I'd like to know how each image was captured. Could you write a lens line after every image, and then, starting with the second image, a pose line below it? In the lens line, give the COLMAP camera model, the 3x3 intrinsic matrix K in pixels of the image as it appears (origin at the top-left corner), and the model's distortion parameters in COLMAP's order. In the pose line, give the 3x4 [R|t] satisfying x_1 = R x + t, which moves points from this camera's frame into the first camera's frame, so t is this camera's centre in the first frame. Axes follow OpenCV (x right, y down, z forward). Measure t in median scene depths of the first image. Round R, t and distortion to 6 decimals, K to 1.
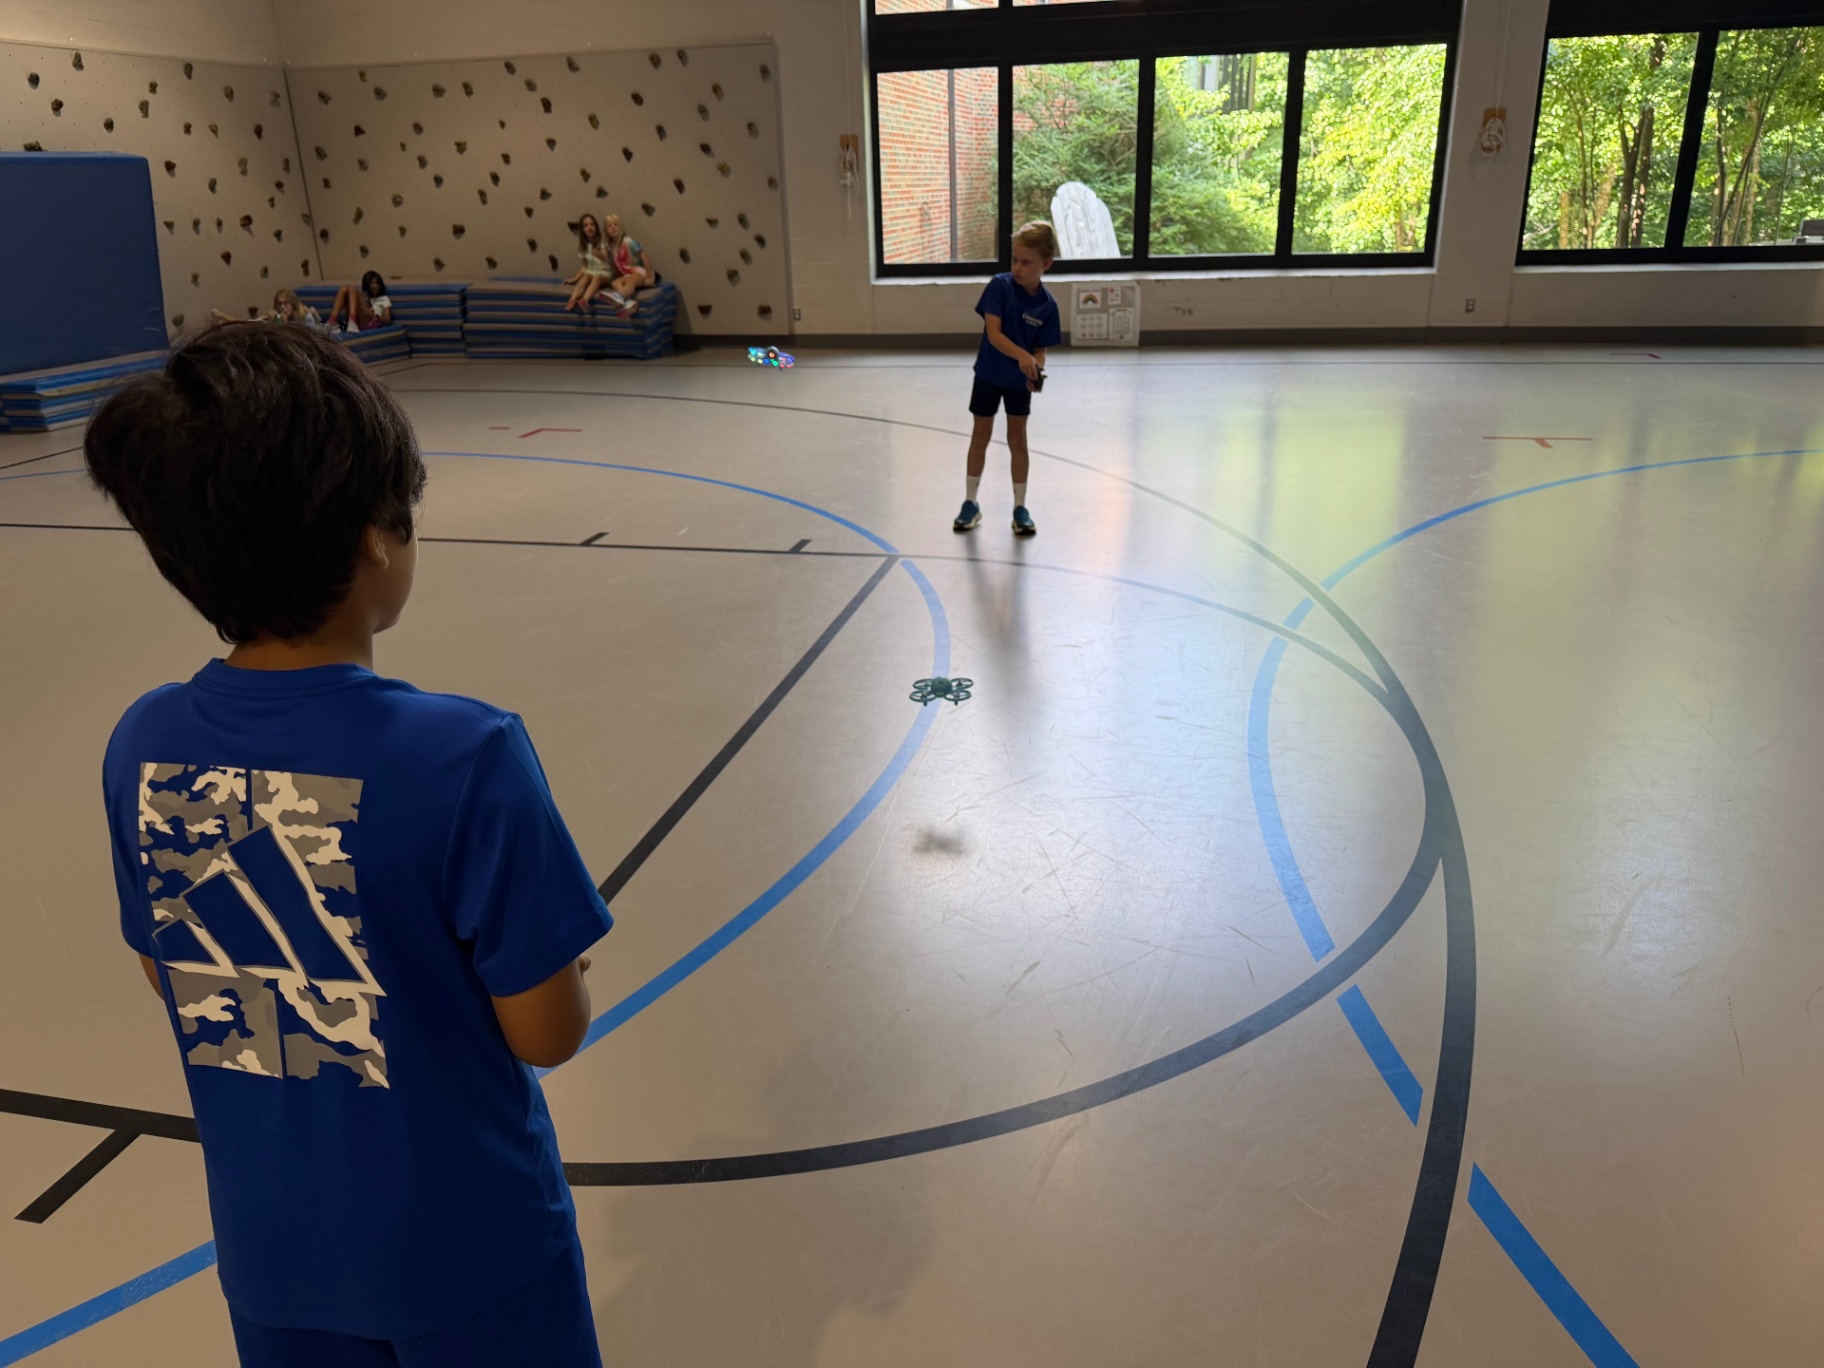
lens RADIAL K [[1286.6, 0, 912.0], [0, 1286.6, 684.0], [0, 0, 1]] dist [0.000197, 0.000654]
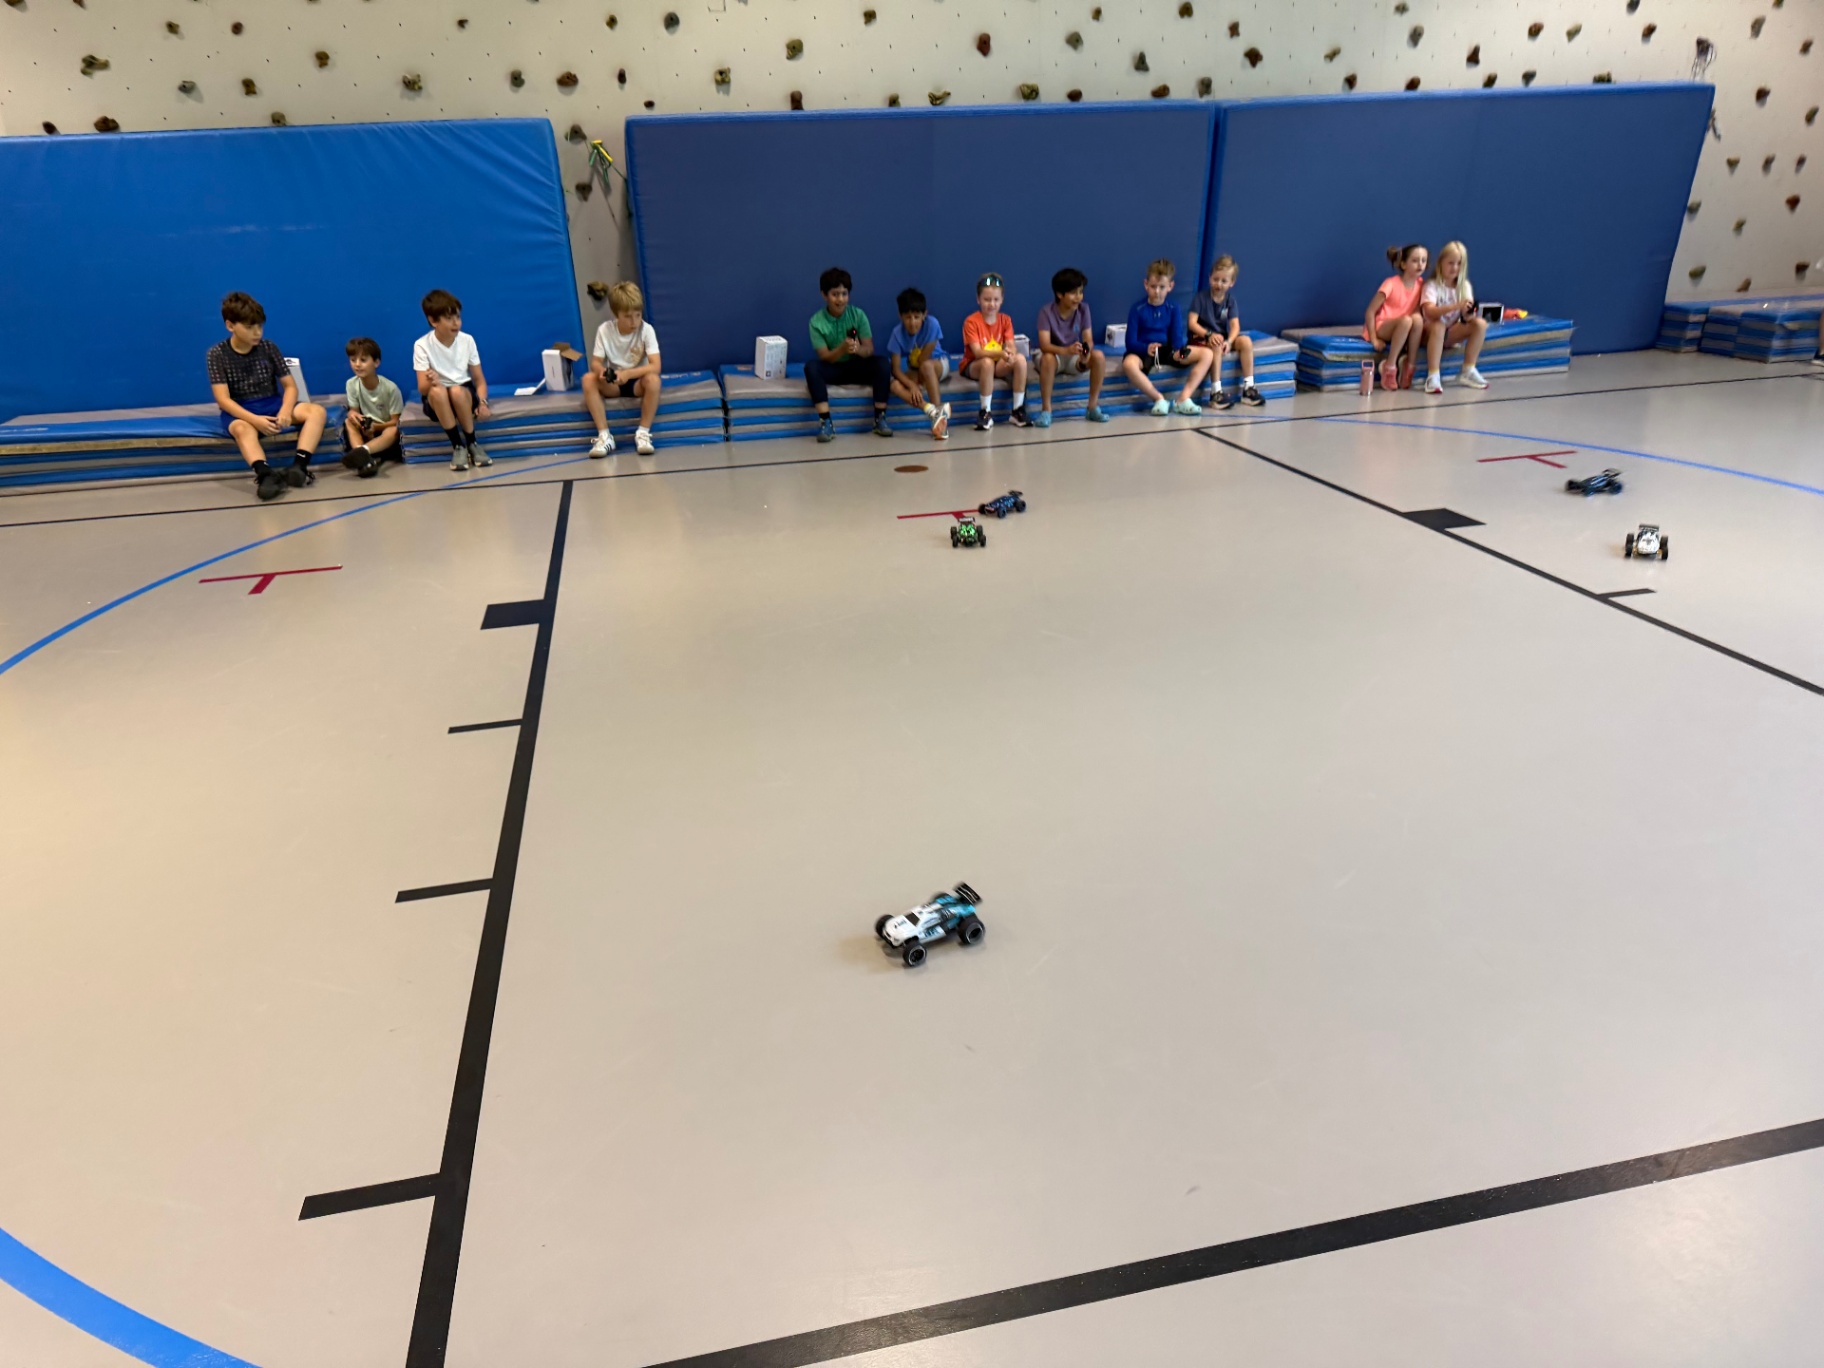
lens RADIAL K [[1286.6, 0, 912.0], [0, 1286.6, 684.0], [0, 0, 1]] dist [0.000197, 0.000654]
pose [[0.428386, 0.351663, -0.832357, 0.040250], [-0.310756, 0.922309, 0.229731, -0.066480], [0.848479, 0.160246, 0.504386, 0.163725]]
